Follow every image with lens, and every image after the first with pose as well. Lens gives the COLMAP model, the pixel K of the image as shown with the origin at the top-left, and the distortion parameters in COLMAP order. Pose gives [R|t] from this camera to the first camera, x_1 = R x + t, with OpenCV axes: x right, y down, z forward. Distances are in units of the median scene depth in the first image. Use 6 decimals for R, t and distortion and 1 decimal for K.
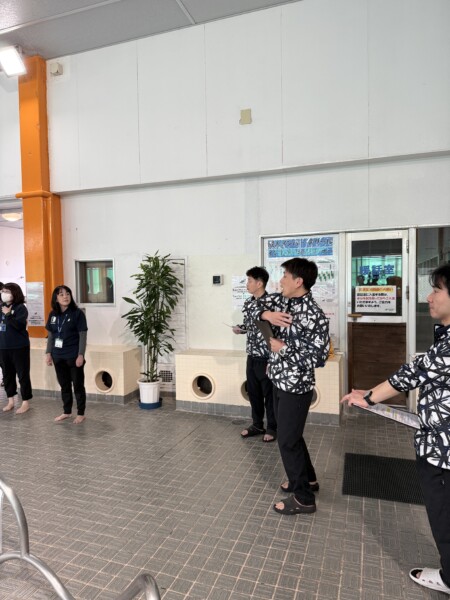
lens RADIAL K [[422.0, 0, 225.5], [0, 422.0, 303.9], [0, 0, 1]] dist [0.055489, -0.079562]
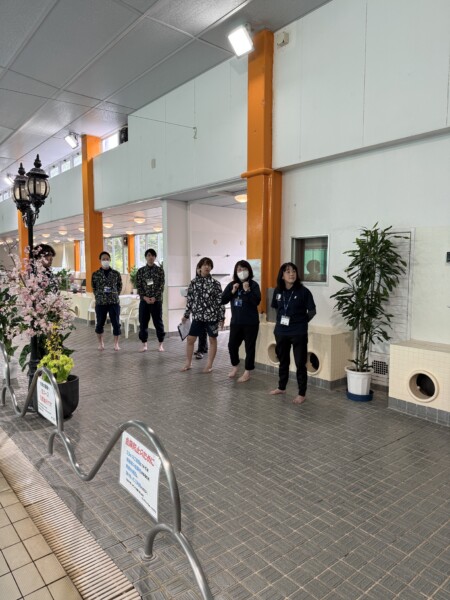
lens RADIAL K [[422.0, 0, 229.5], [0, 422.0, 304.2], [0, 0, 1]] dist [0.055489, -0.079562]
pose [[0.855504, 0.062373, -0.514025, 0.040320], [-0.039677, 0.997696, 0.055028, 0.004553], [0.516273, -0.026682, 0.856008, 0.095446]]
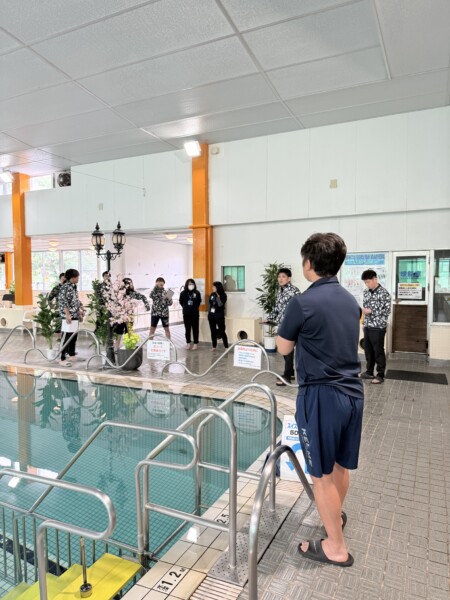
lens RADIAL K [[422.0, 0, 222.1], [0, 422.0, 304.8], [0, 0, 1]] dist [0.055489, -0.079562]
pose [[0.991063, 0.022093, -0.131549, -0.151502], [-0.021482, 0.999751, 0.006062, 0.045327], [0.131650, -0.003182, 0.991291, -0.713494]]
